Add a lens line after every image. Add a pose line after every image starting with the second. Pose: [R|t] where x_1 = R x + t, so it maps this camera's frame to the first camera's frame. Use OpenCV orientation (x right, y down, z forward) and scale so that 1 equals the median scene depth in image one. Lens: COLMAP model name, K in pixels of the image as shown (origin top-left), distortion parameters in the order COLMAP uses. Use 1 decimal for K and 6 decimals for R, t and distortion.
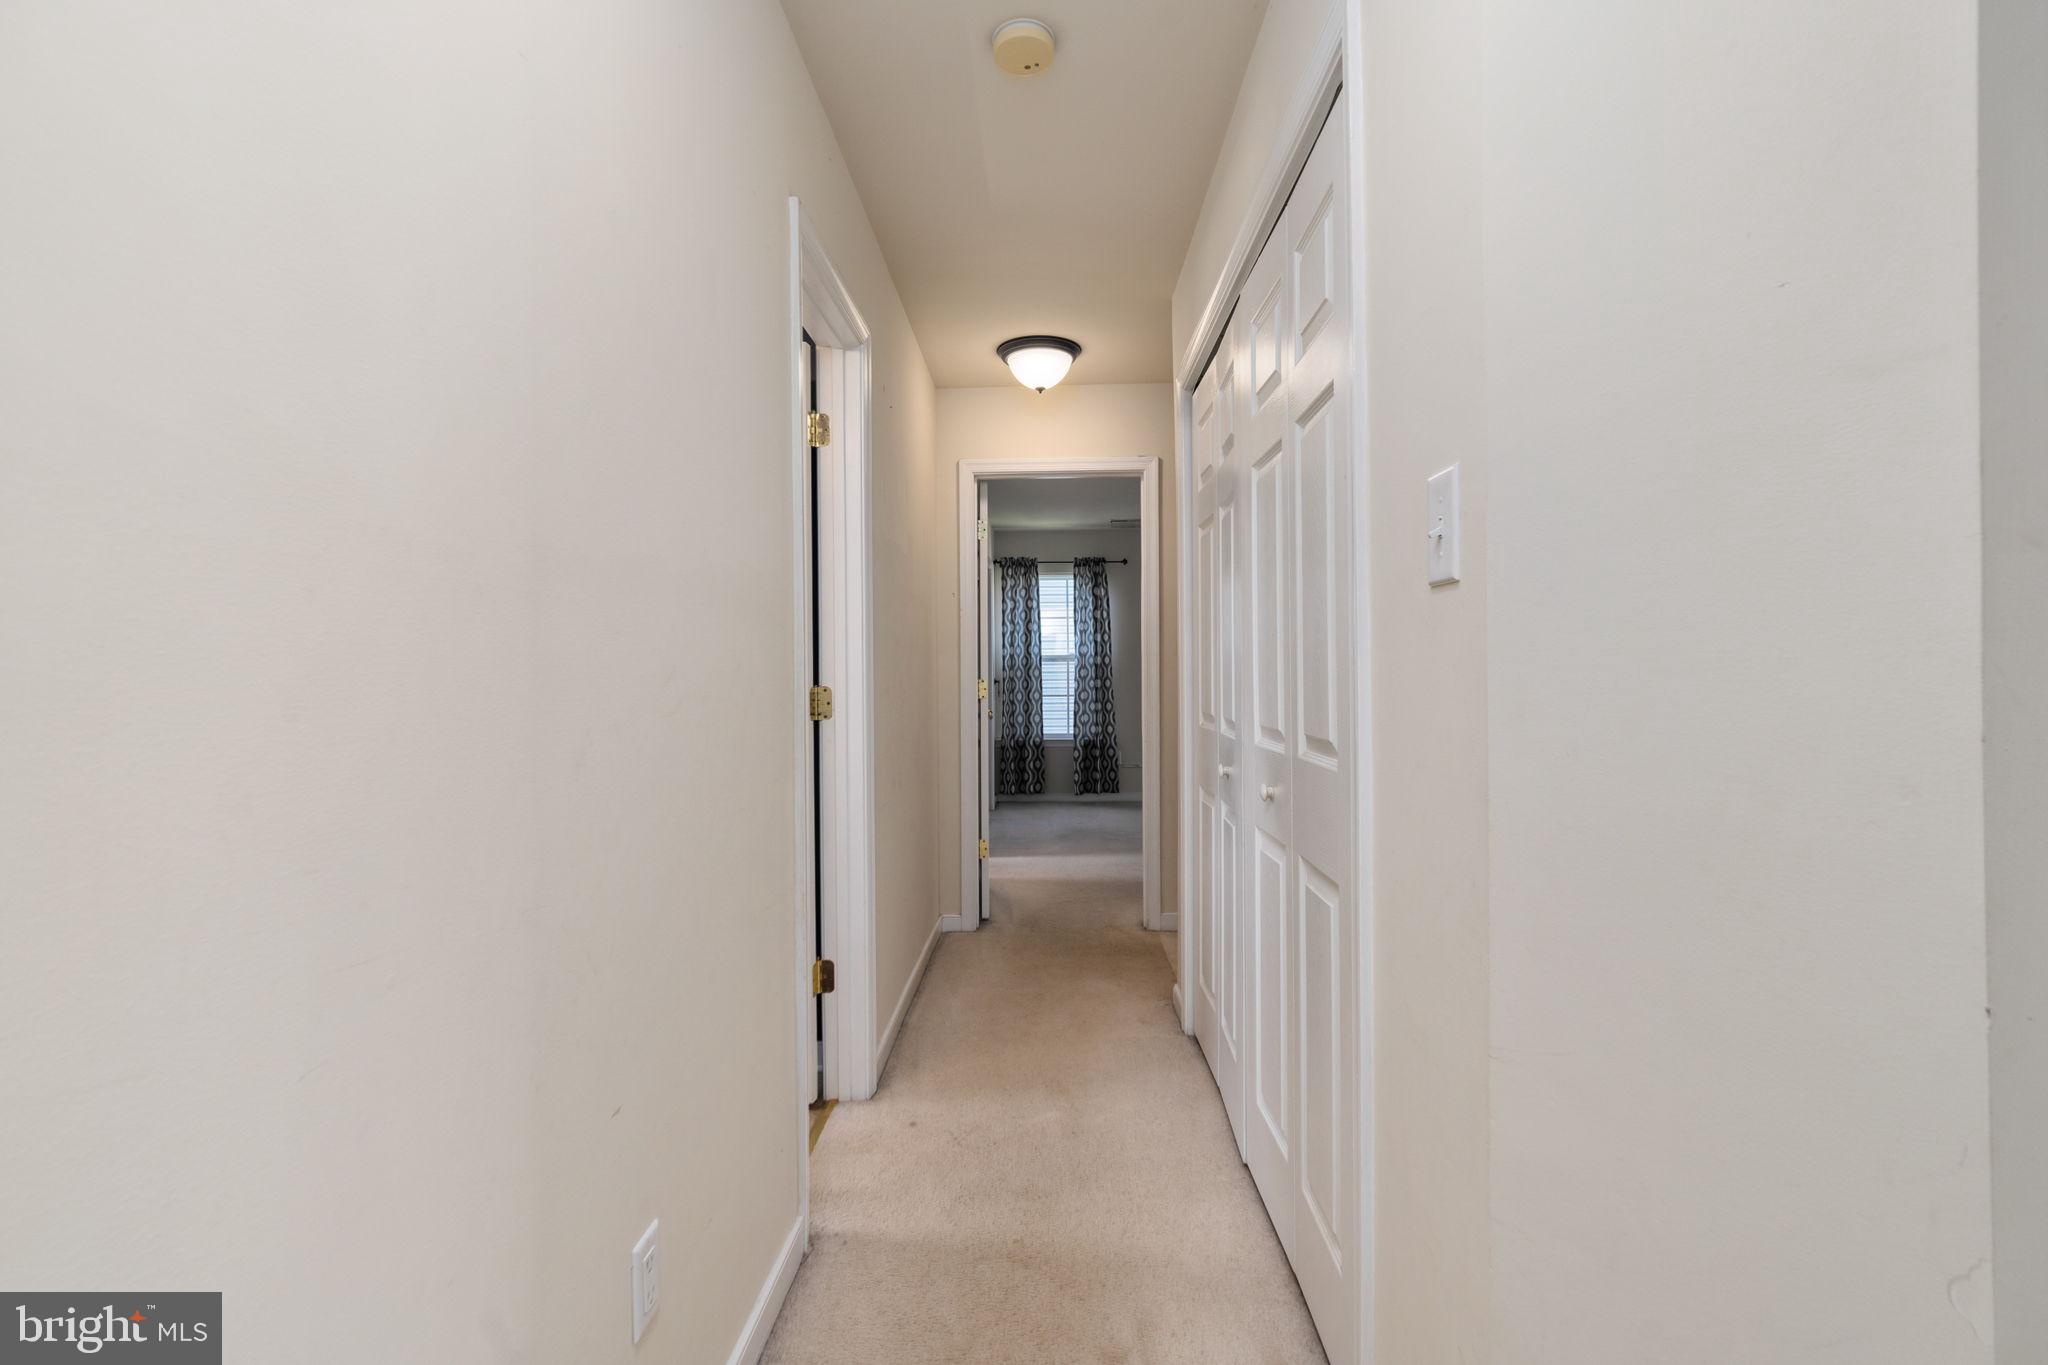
lens RADIAL K [[948.5, 0, 1021.0], [0, 948.5, 679.6], [0, 0, 1]] dist [-0.005169, 0.002395]
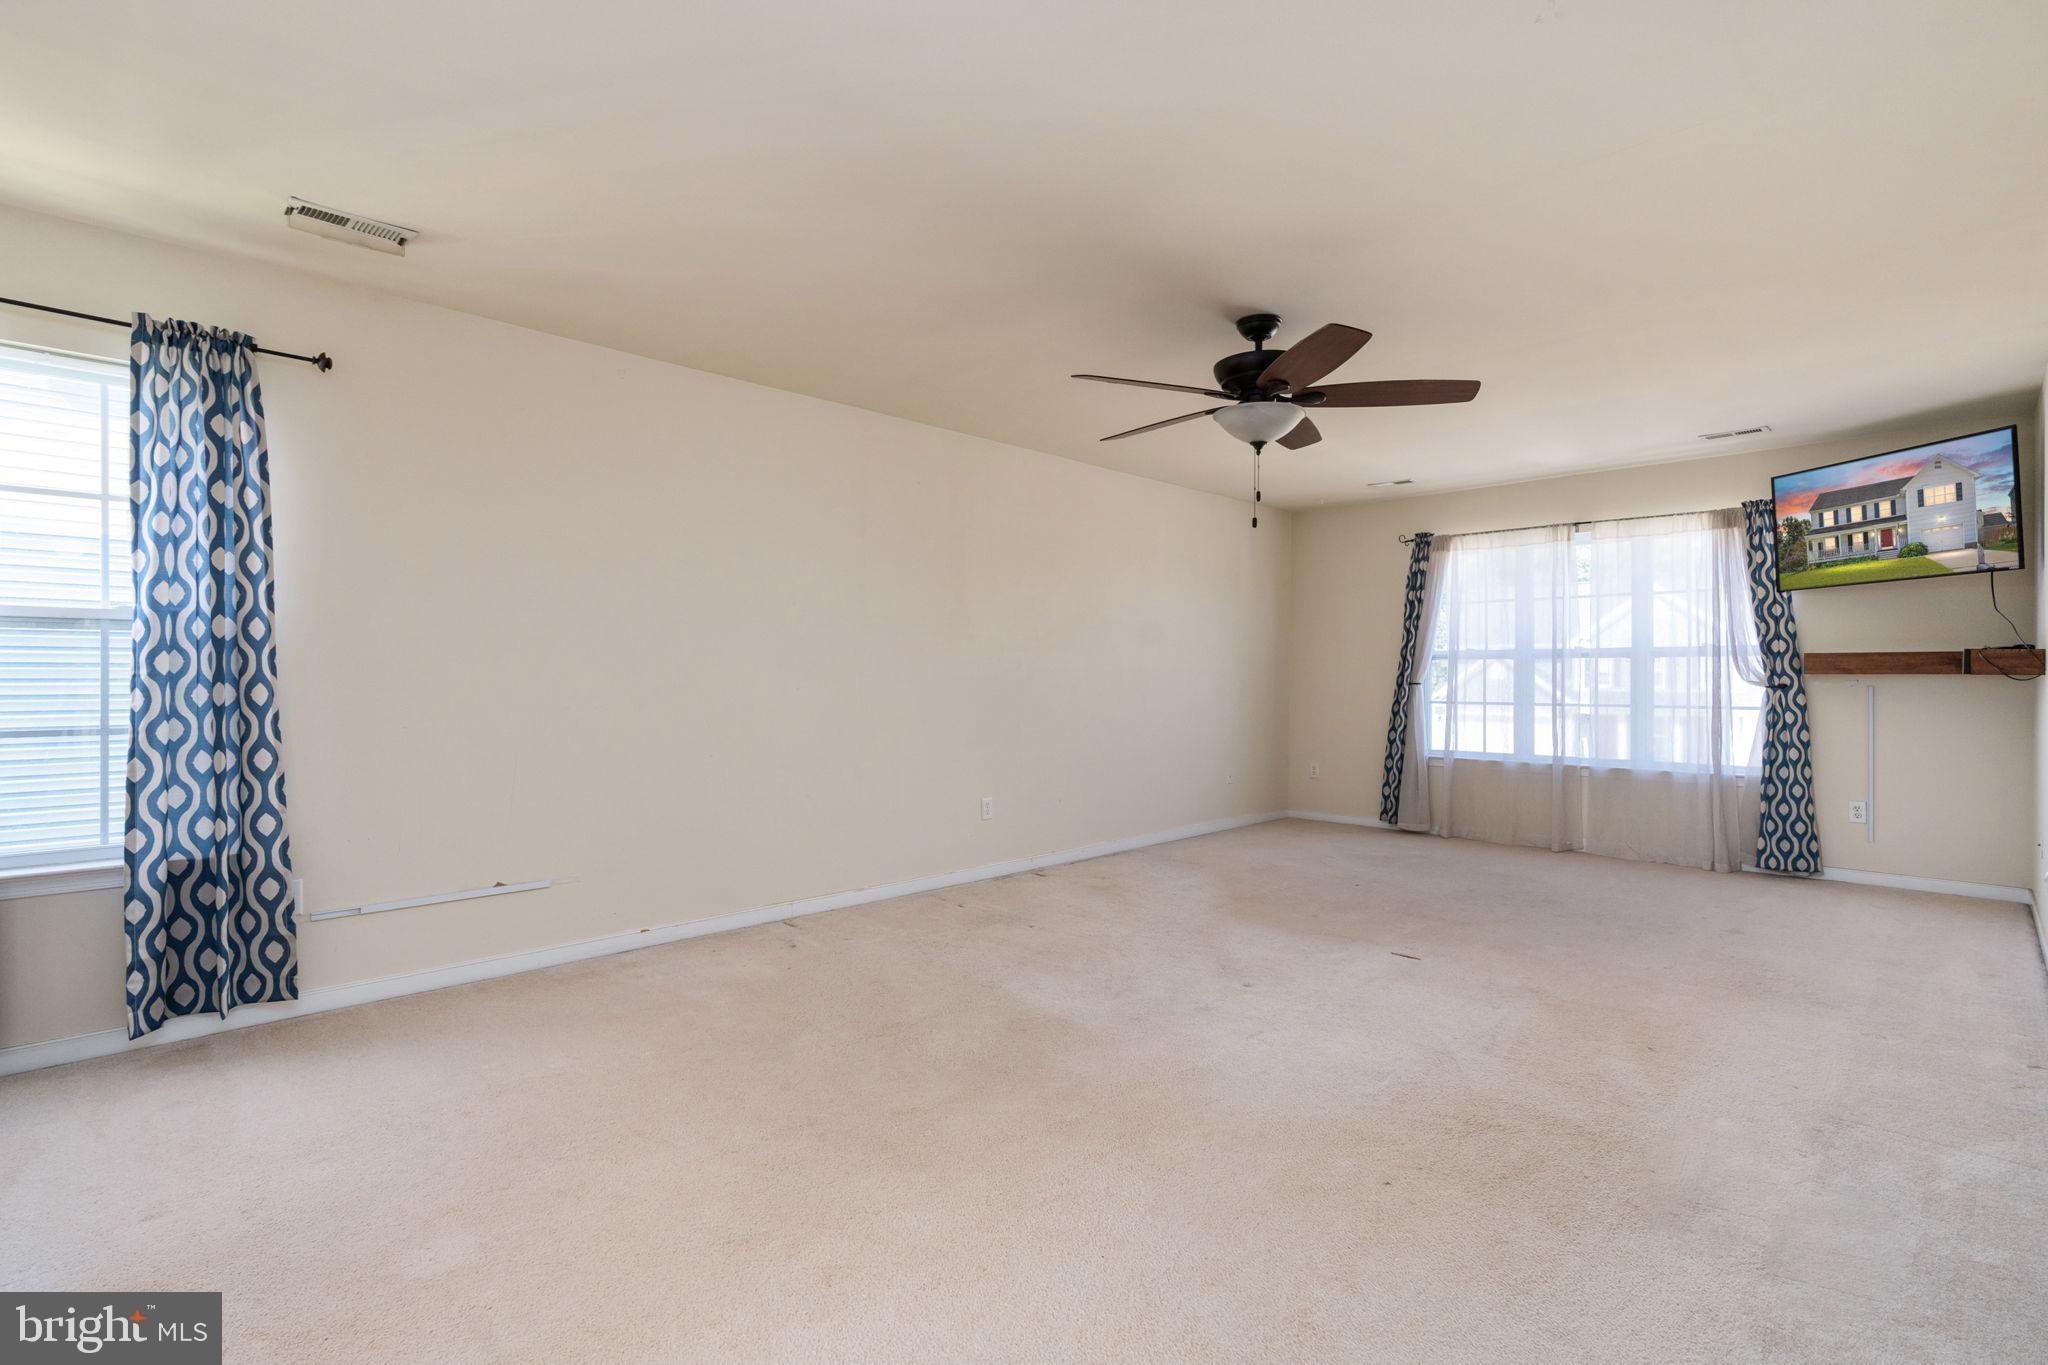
lens RADIAL K [[948.5, 0, 1033.9], [0, 948.5, 678.6], [0, 0, 1]] dist [-0.005169, 0.002395]
pose [[0.704235, 0.008180, 0.709920, 0.044256], [-0.002549, 0.999956, -0.008993, 0.000371], [-0.709963, 0.004524, 0.704225, 0.547375]]
